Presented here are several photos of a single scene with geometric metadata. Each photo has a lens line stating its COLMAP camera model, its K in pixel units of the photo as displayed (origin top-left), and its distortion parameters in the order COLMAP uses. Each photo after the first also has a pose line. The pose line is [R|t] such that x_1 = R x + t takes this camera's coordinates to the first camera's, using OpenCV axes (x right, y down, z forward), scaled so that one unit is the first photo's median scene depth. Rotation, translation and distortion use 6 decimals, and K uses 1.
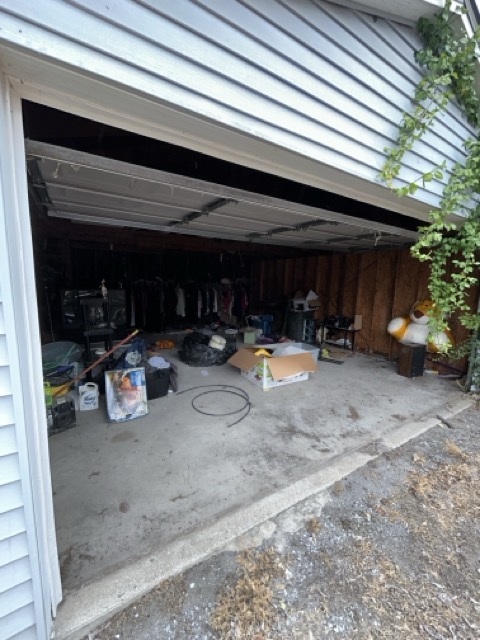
lens RADIAL K [[269.7, 0, 241.3], [0, 269.7, 318.2], [0, 0, 1]] dist [0.018781, 0.000165]
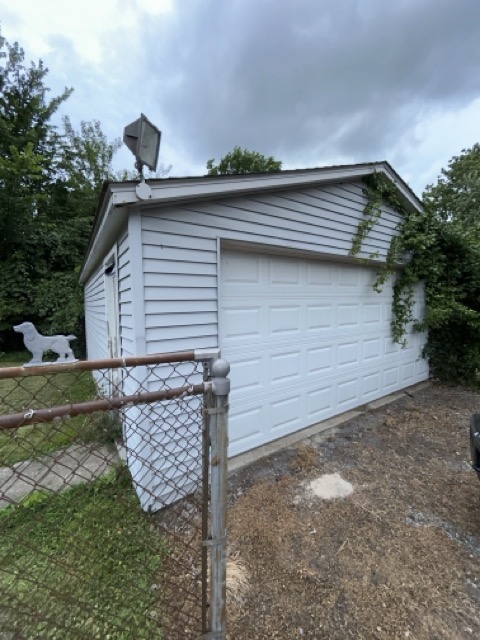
lens RADIAL K [[269.7, 0, 241.3], [0, 269.7, 318.2], [0, 0, 1]] dist [0.018781, 0.000165]
pose [[0.998474, -0.045799, 0.030858, -0.336911], [0.048271, 0.995230, -0.084779, 0.067268], [-0.026828, 0.086140, 0.995922, -0.824513]]
